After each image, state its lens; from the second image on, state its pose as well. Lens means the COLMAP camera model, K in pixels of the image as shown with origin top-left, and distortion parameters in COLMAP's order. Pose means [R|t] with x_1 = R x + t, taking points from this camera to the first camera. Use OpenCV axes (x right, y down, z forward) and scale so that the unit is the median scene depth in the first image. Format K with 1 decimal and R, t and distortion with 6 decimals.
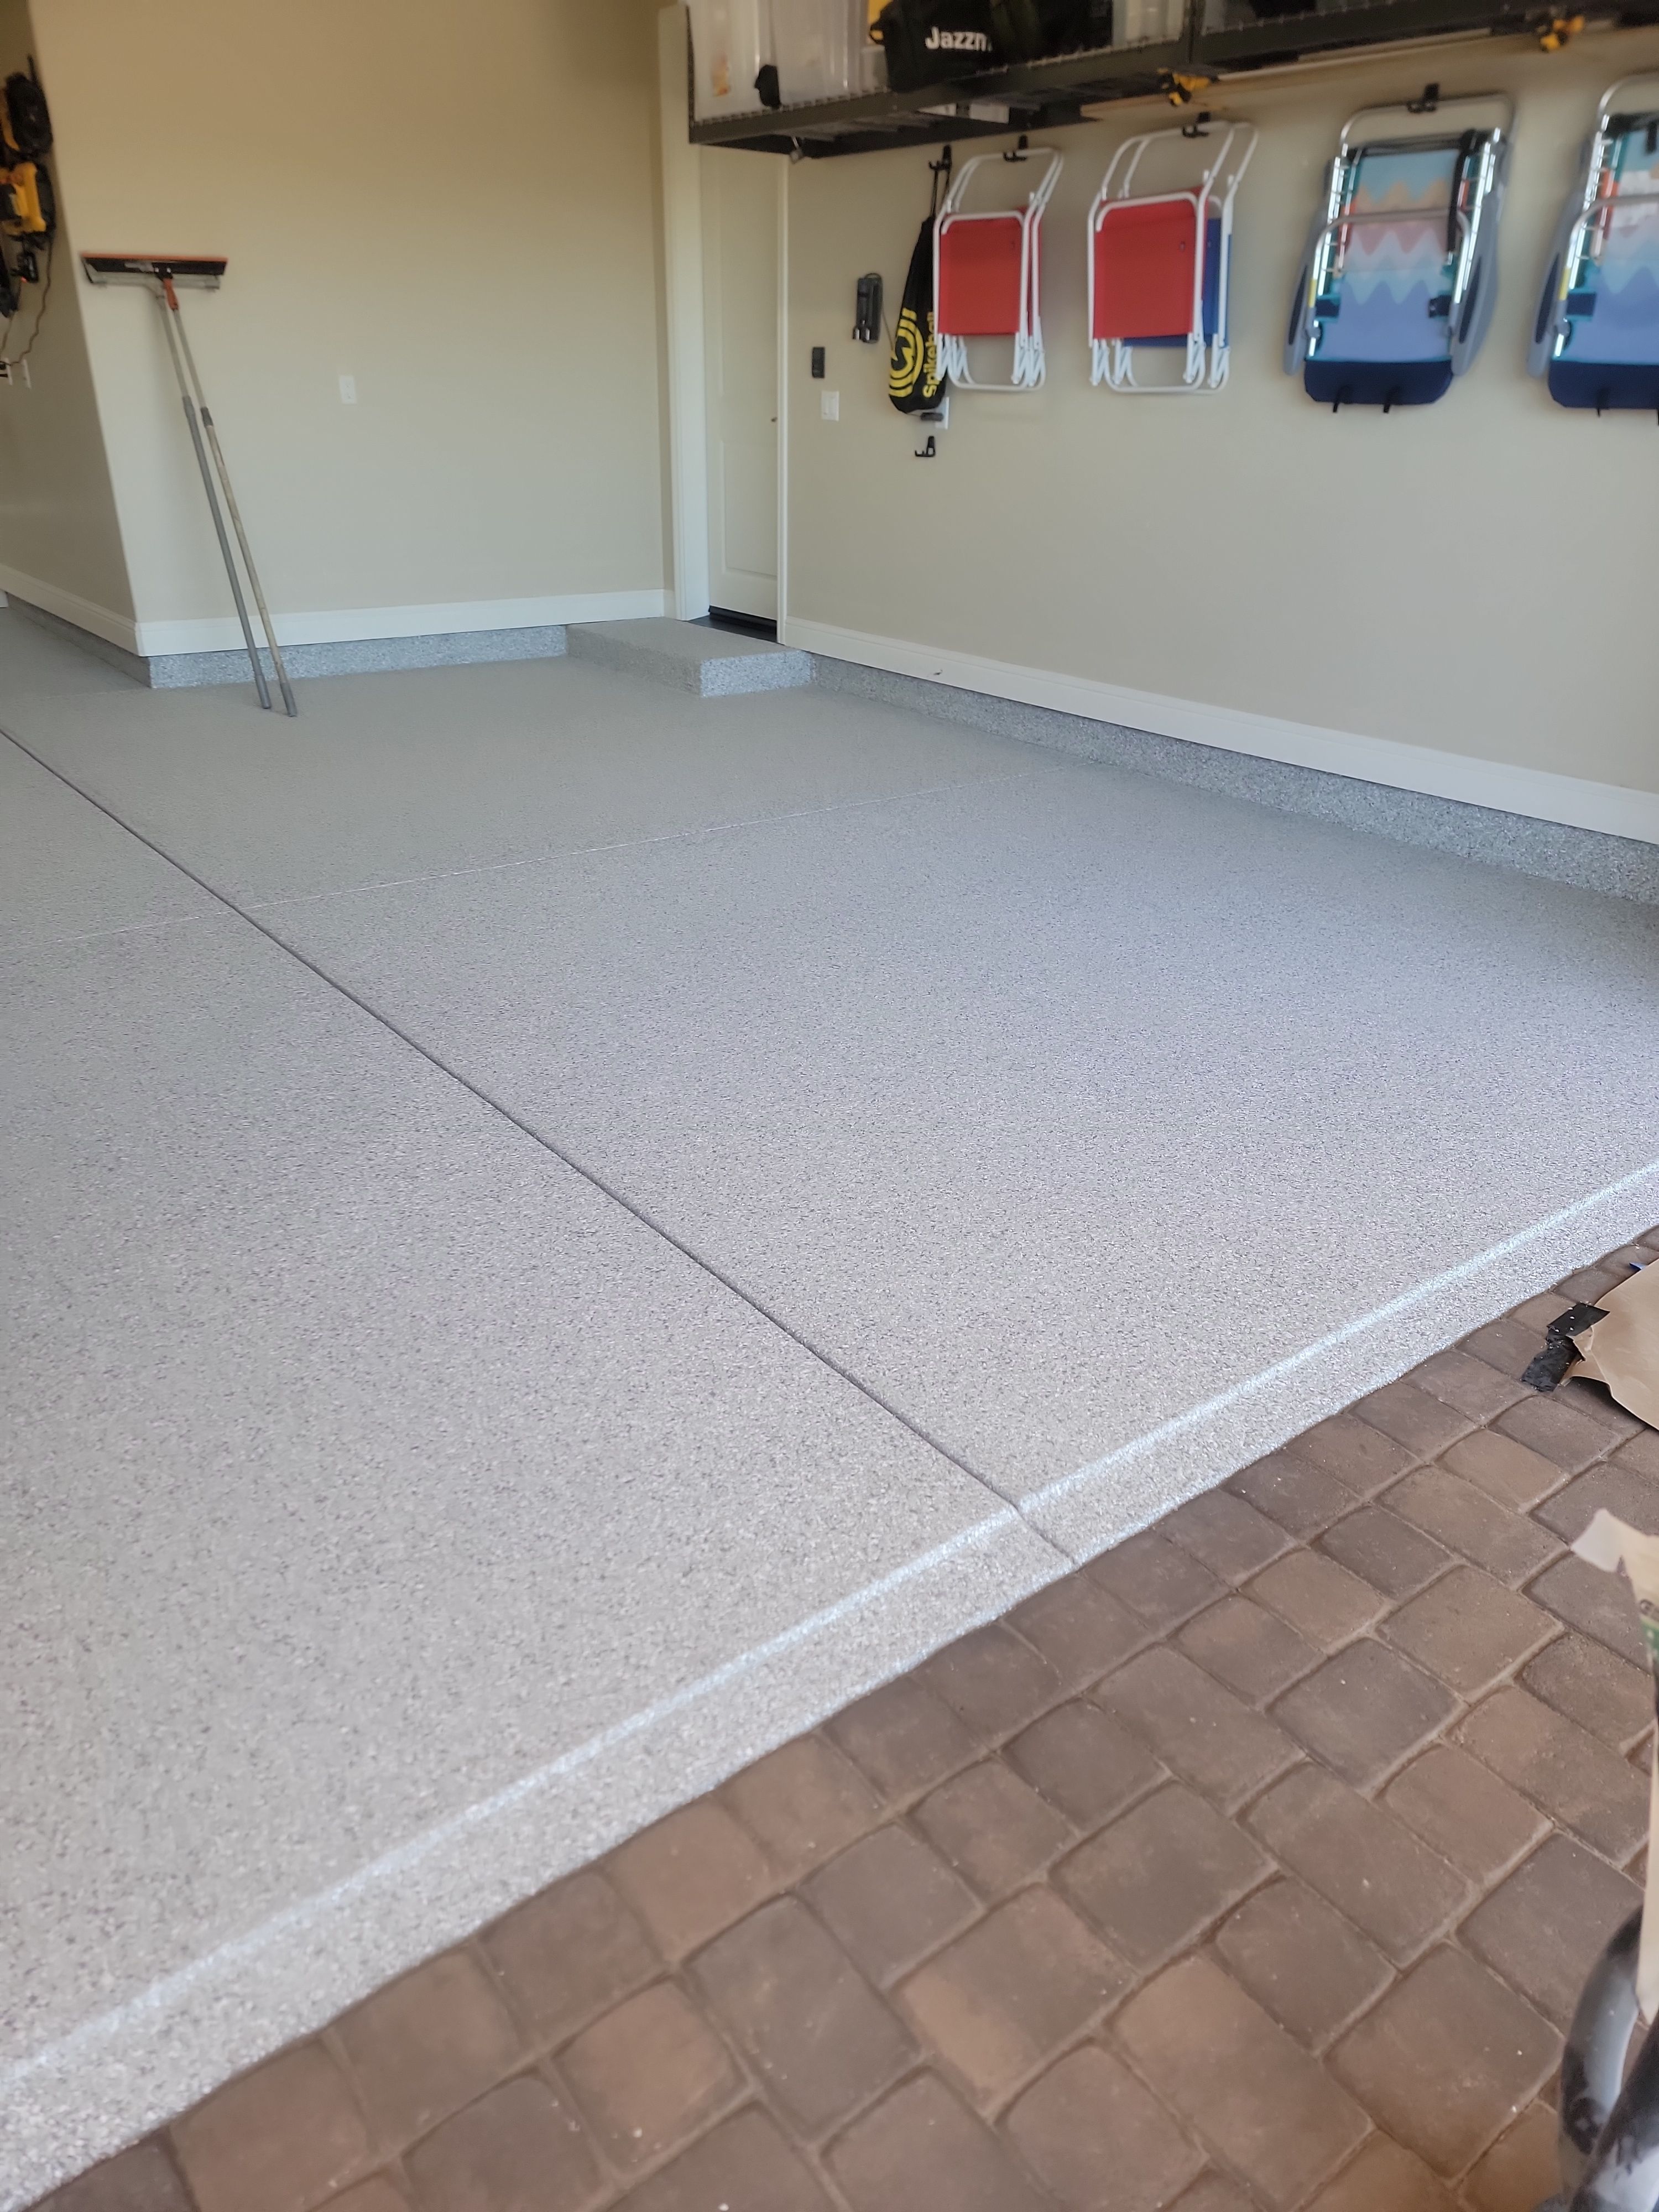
lens RADIAL K [[1535.2, 0, 842.2], [0, 1535.2, 1096.0], [0, 0, 1]] dist [0.064779, -0.049248]
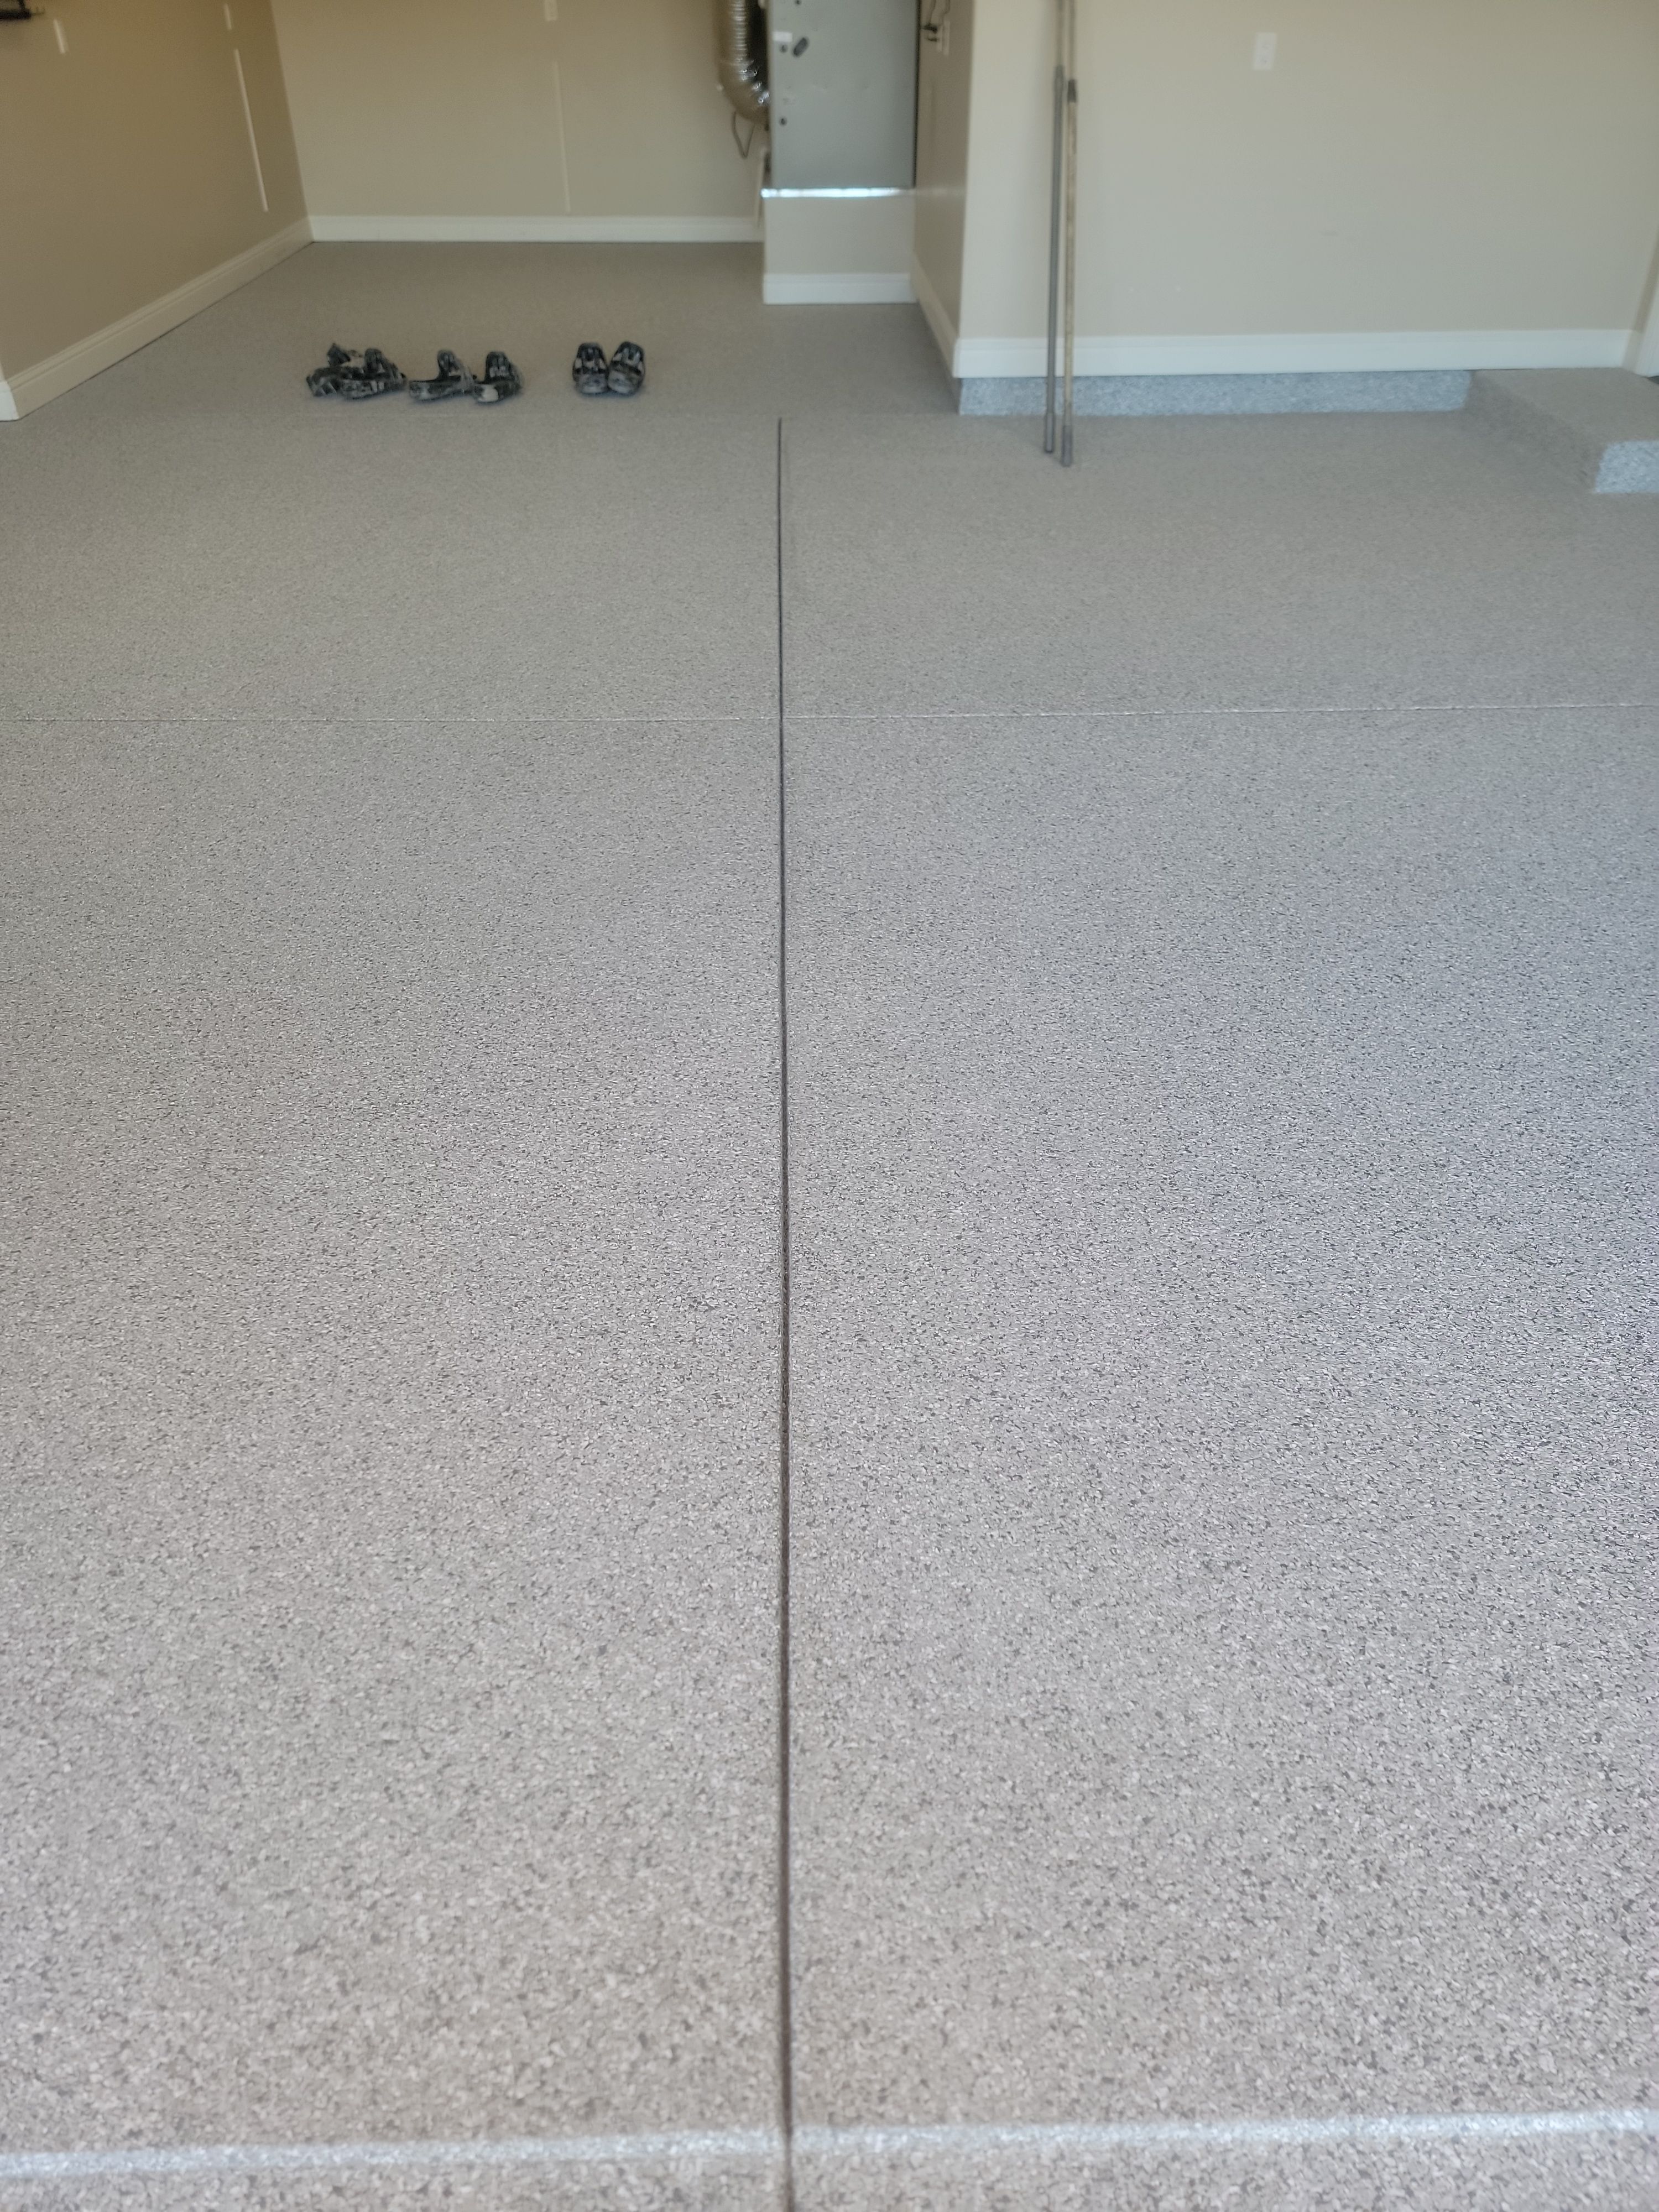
lens RADIAL K [[1535.2, 0, 824.2], [0, 1535.2, 1095.9], [0, 0, 1]] dist [0.064779, -0.049248]
pose [[0.799935, 0.326252, -0.503650, 0.224368], [-0.235779, 0.942675, 0.236160, -0.196834], [0.551827, -0.070163, 0.831002, 0.396301]]
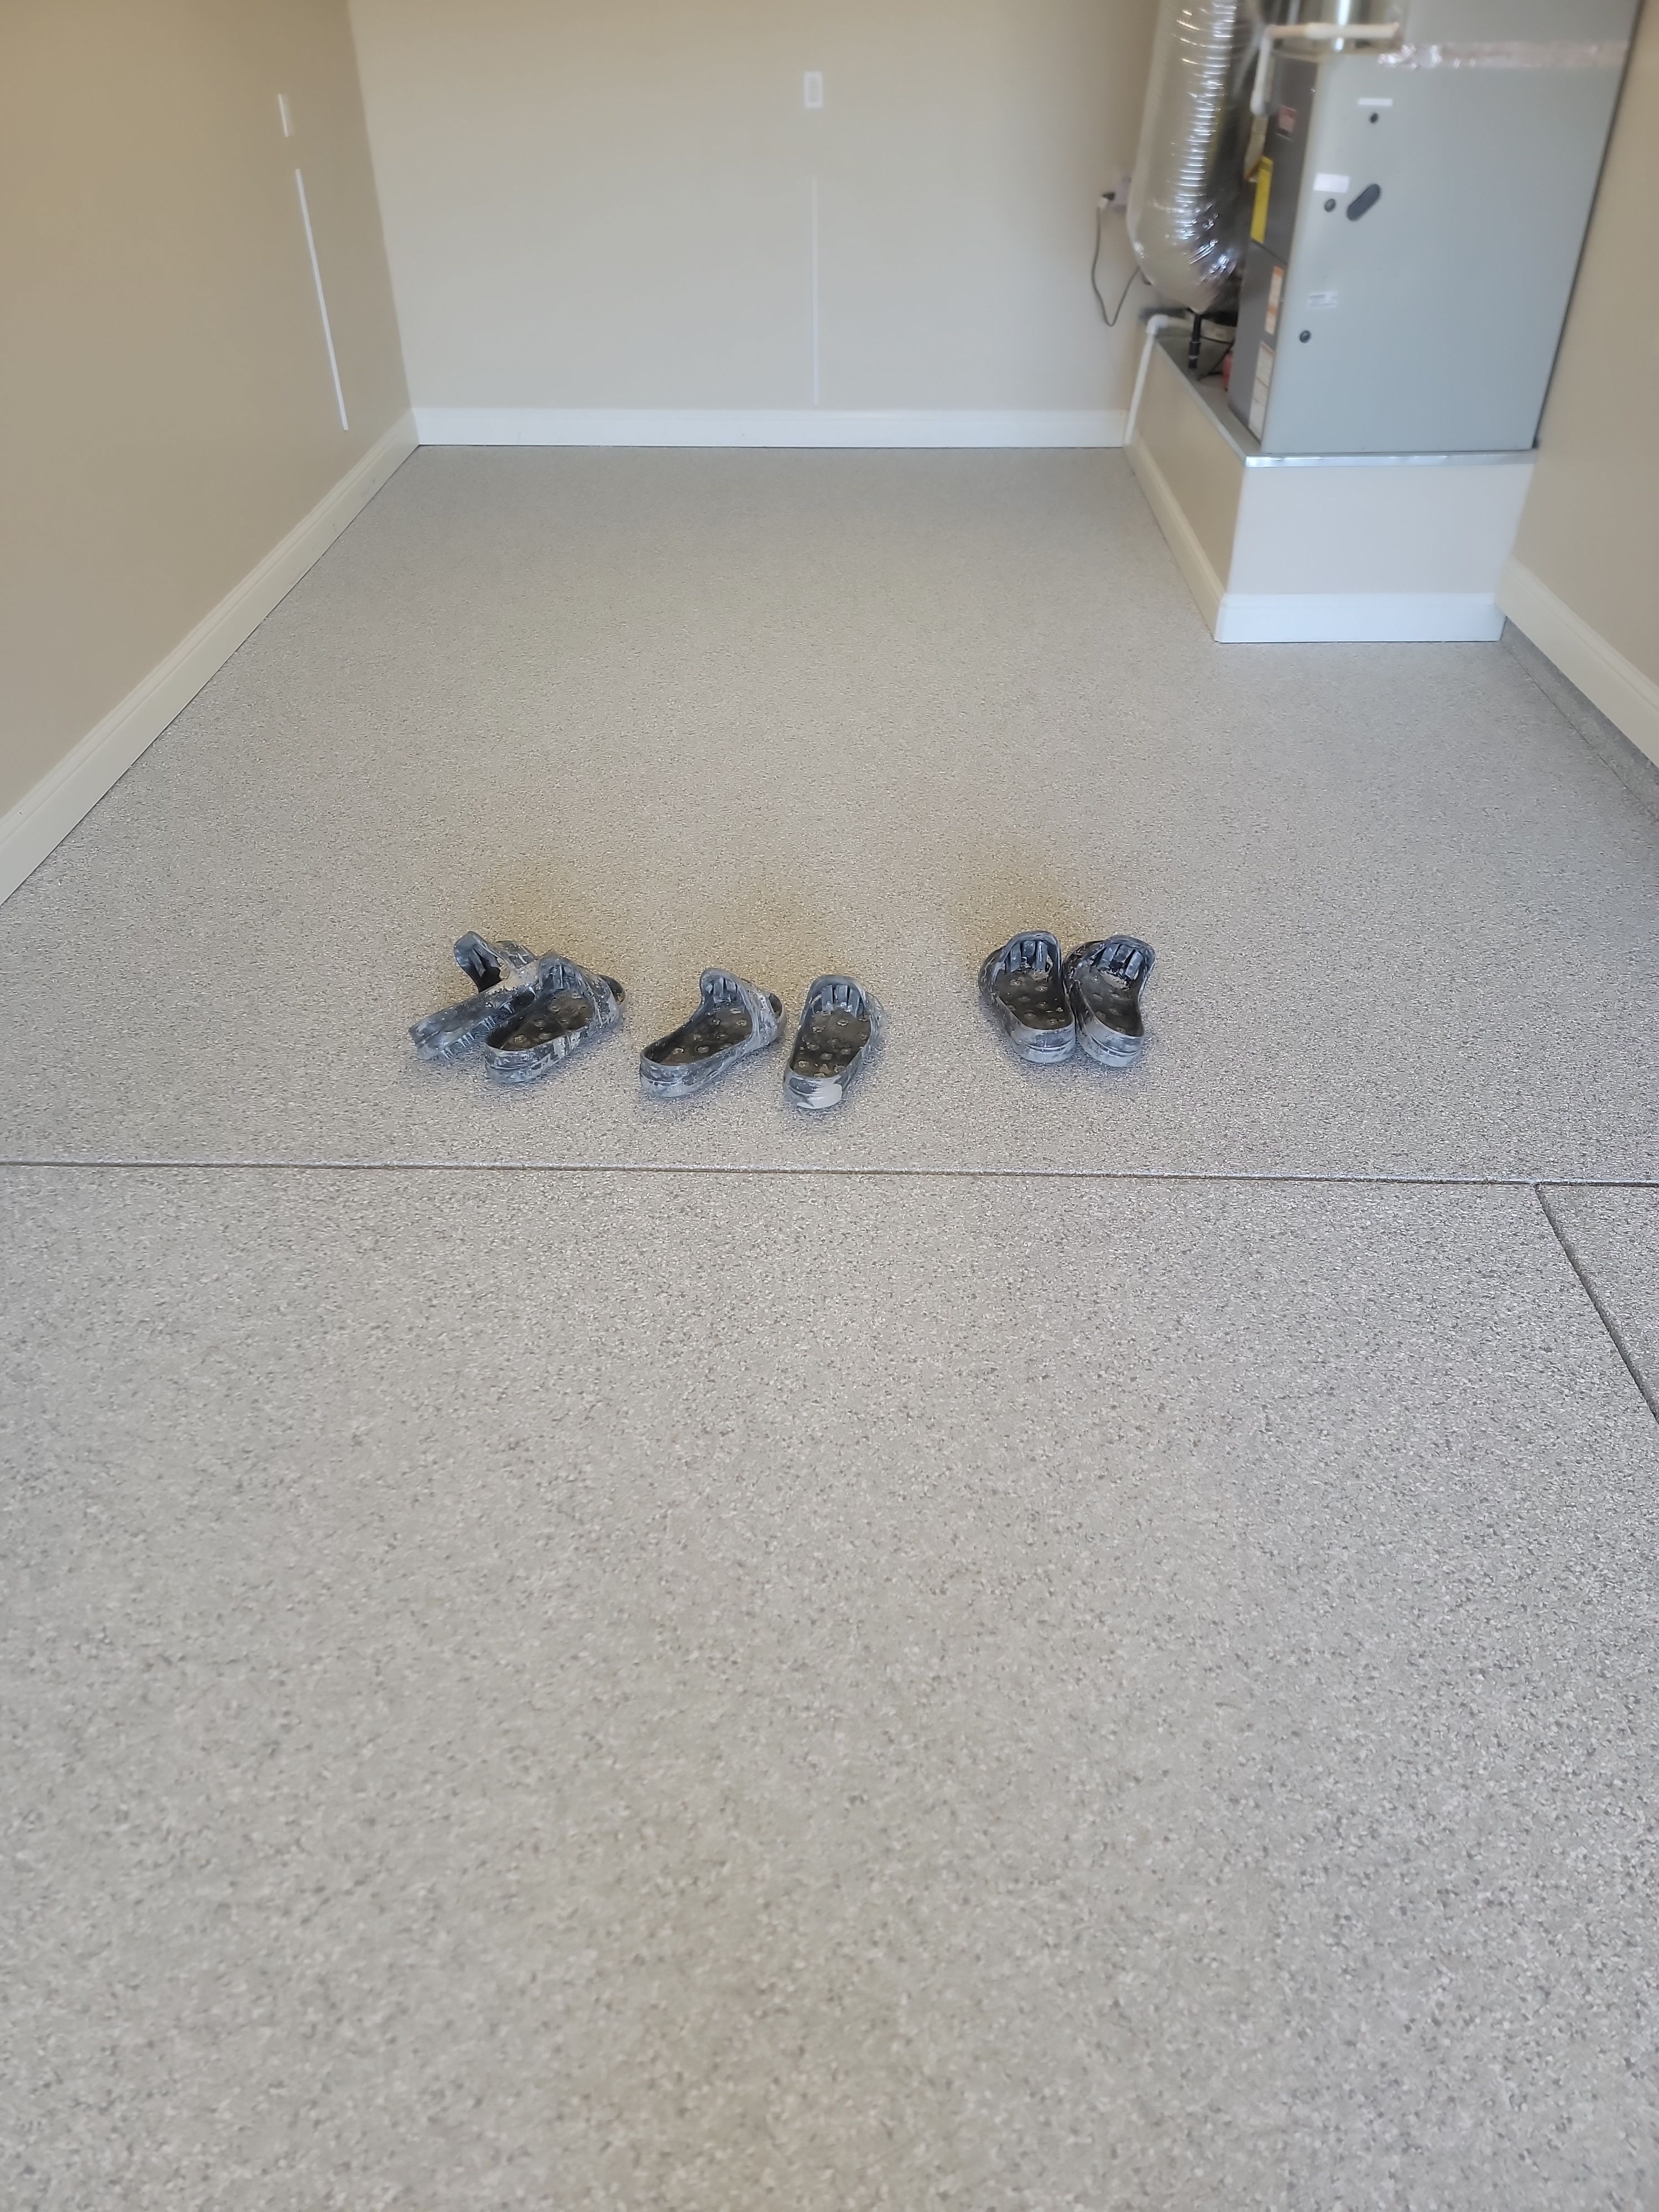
lens RADIAL K [[1535.2, 0, 833.5], [0, 1535.2, 1119.9], [0, 0, 1]] dist [0.064779, -0.049248]
pose [[0.770004, 0.354283, -0.530638, -1.111004], [-0.247208, 0.932367, 0.263779, -0.752999], [0.588202, -0.071933, 0.805509, 1.298006]]
